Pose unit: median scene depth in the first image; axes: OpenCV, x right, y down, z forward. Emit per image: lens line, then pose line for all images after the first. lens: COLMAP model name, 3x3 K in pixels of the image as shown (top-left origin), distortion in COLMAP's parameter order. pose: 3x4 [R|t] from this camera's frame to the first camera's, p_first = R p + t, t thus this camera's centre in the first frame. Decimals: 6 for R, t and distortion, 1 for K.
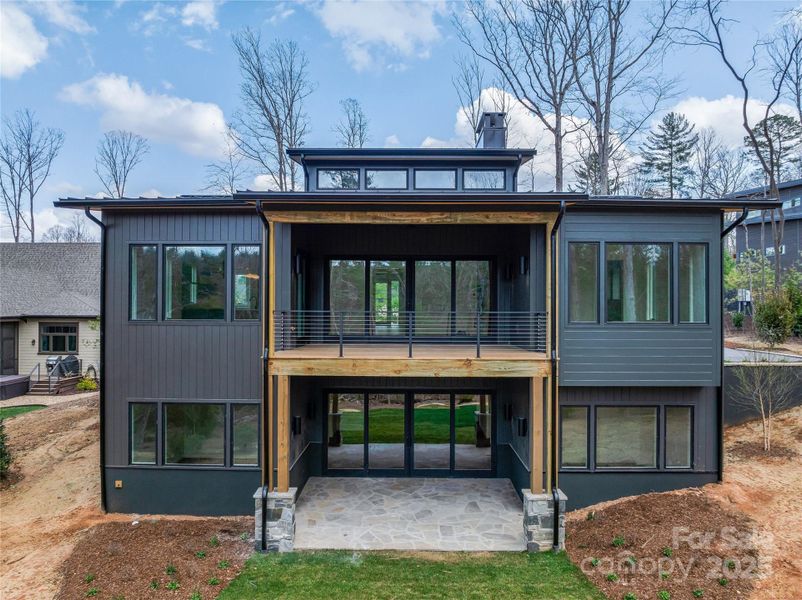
lens RADIAL K [[565.8, 0, 401.0], [0, 565.8, 300.0], [0, 0, 1]] dist [-0.010992, -0.003470]
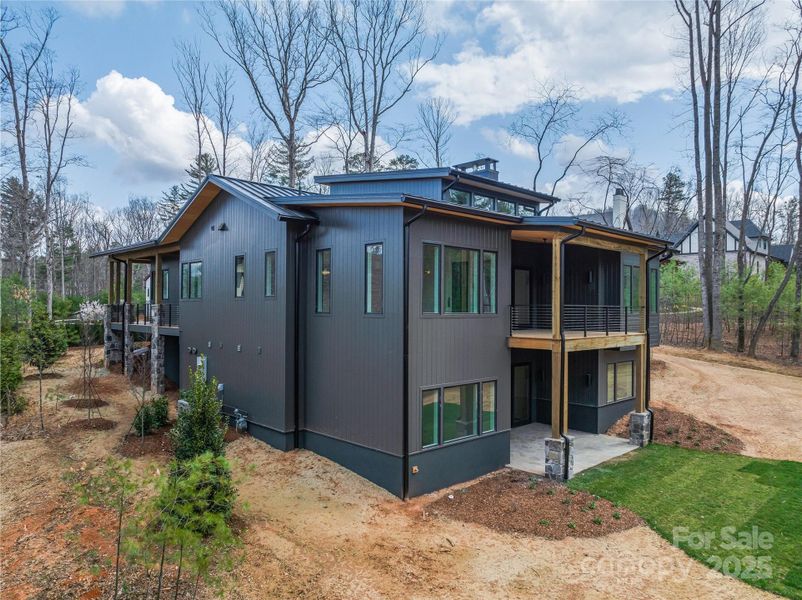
lens RADIAL K [[580.7, 0, 401.0], [0, 580.7, 300.0], [0, 0, 1]] dist [0.025423, 0.000875]
pose [[0.684284, 0.008065, 0.729171, -1.242339], [-0.009642, 0.999951, -0.002012, 0.010377], [-0.729151, -0.005654, 0.684329, 0.258962]]
